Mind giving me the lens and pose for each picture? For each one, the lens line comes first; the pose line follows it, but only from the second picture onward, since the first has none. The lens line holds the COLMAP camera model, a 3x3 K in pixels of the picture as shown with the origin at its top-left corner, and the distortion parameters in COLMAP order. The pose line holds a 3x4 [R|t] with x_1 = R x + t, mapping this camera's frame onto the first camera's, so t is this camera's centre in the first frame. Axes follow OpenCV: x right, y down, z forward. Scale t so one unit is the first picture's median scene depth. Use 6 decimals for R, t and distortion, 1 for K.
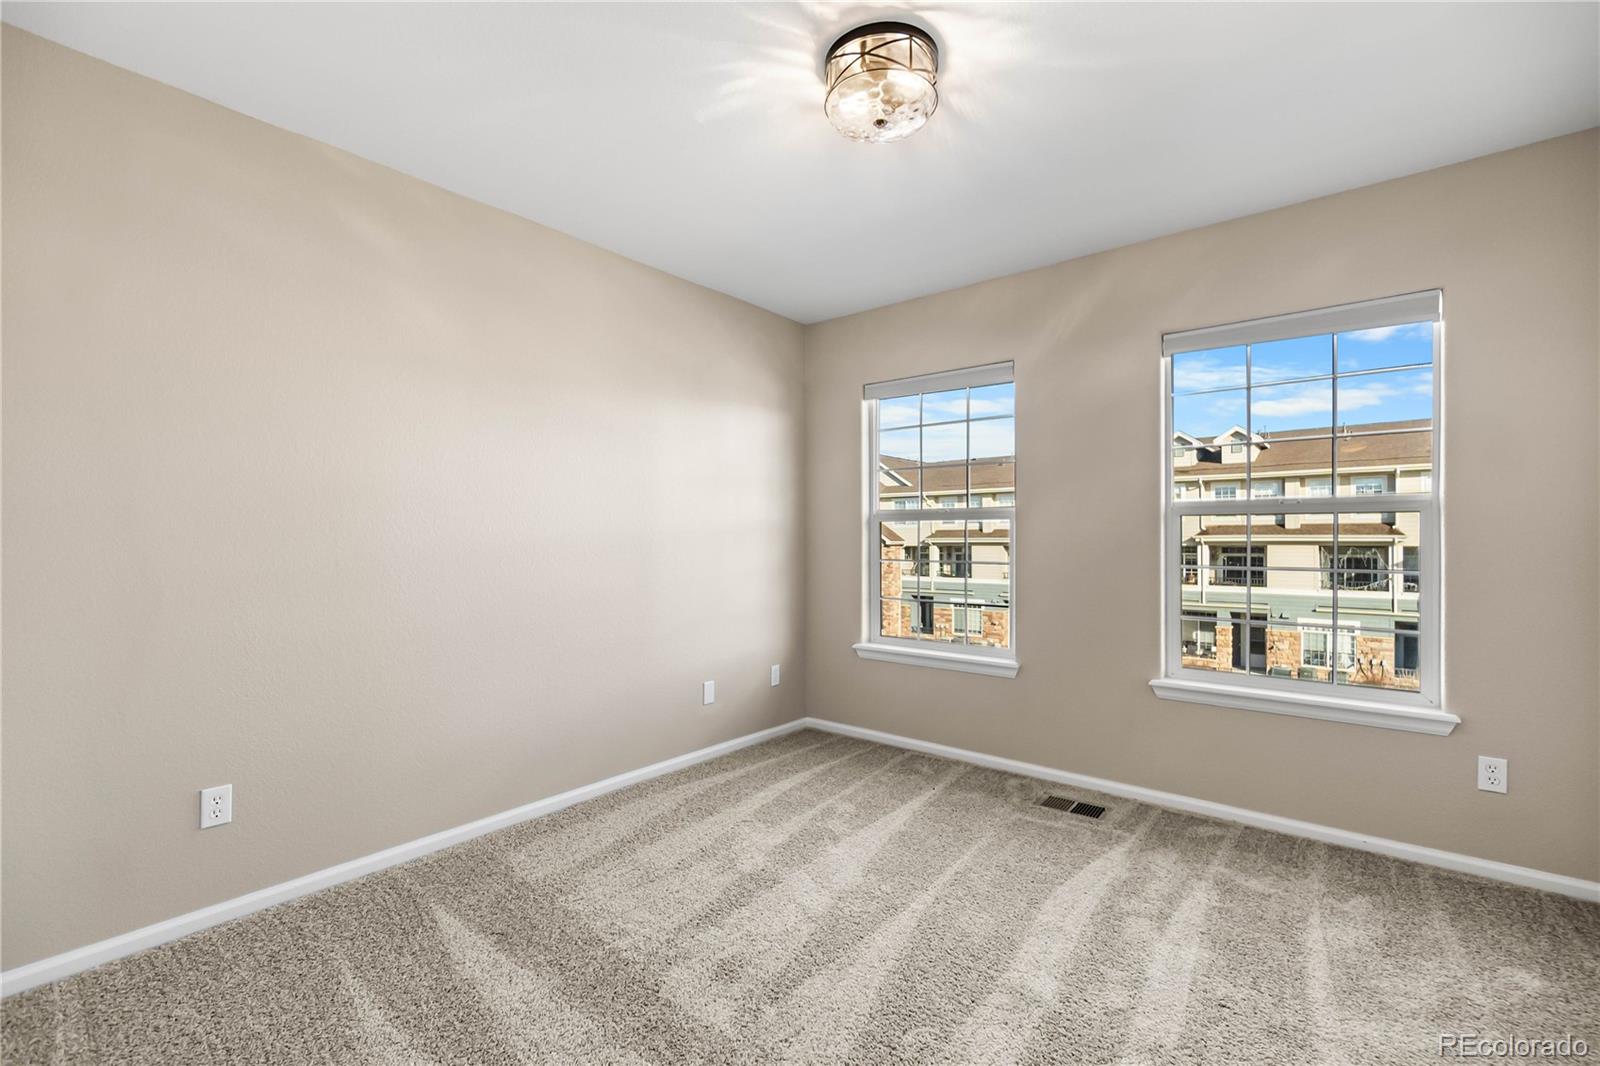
lens RADIAL K [[696.9, 0, 789.3], [0, 696.9, 539.0], [0, 0, 1]] dist [-0.002703, -0.001433]
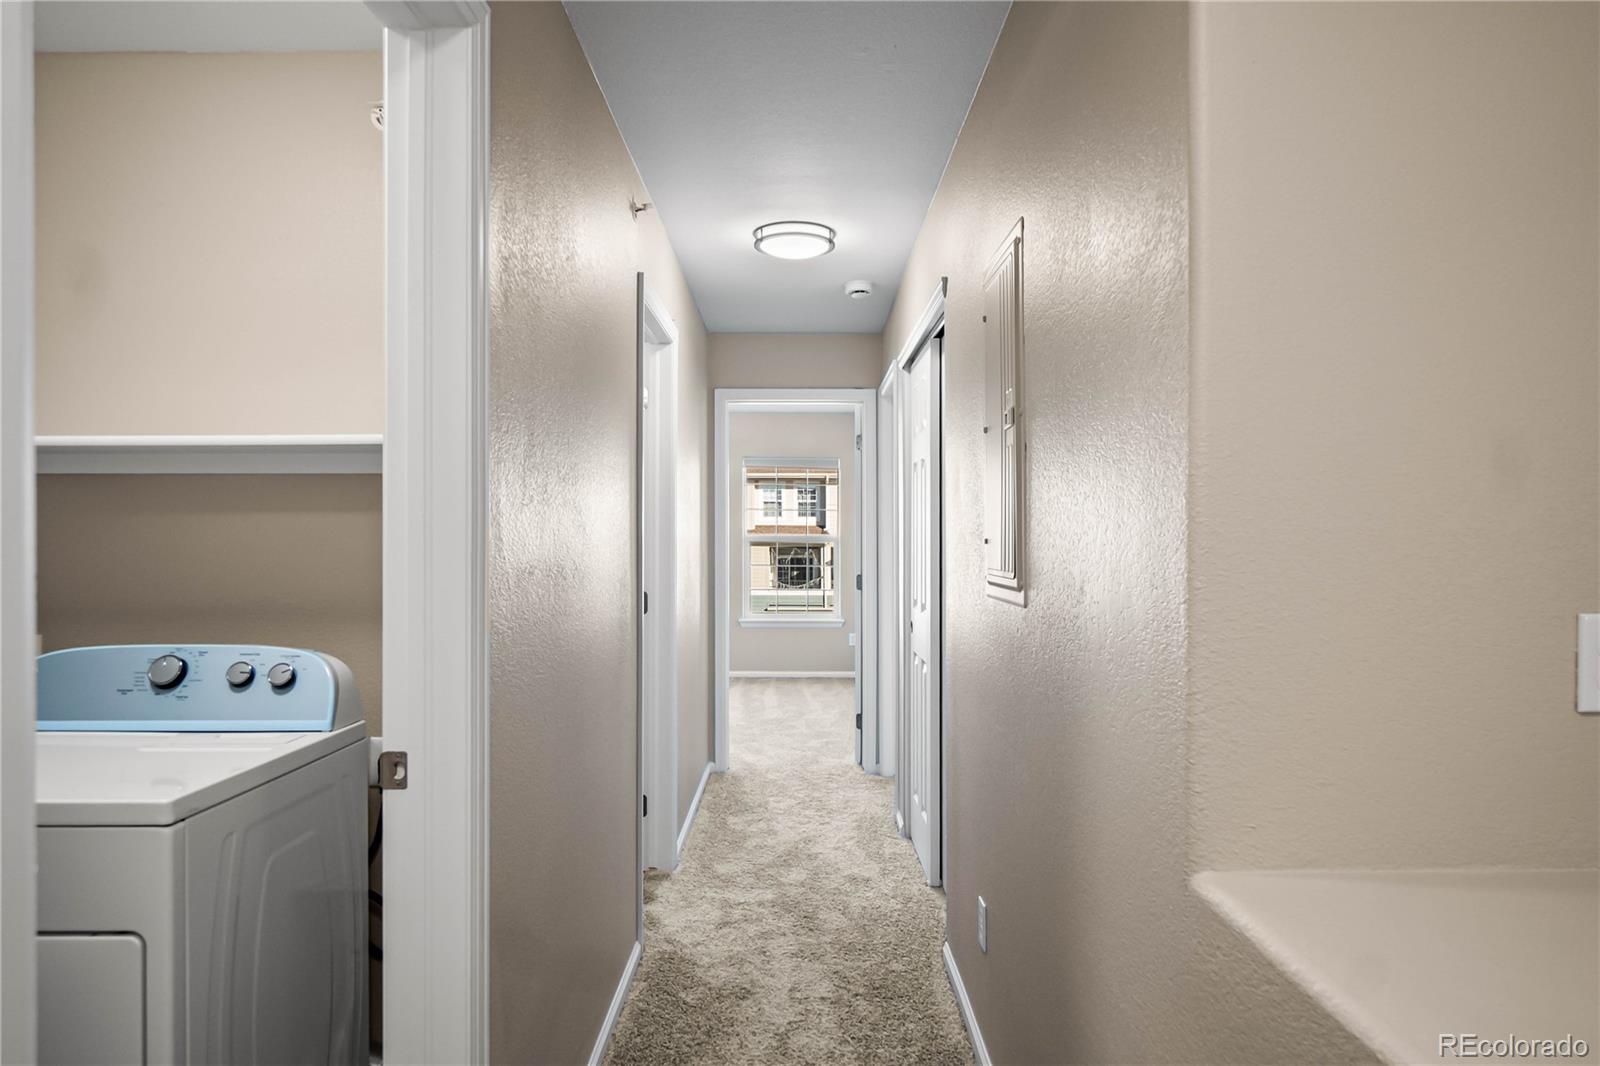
lens RADIAL K [[990.5, 0, 798.4], [0, 990.5, 537.3], [0, 0, 1]] dist [-0.009711, -0.001398]
pose [[0.771298, -0.000853, 0.636474, -0.141269], [0.000407, 1.000000, 0.000847, -0.005529], [-0.636475, -0.000395, 0.771298, -0.161631]]
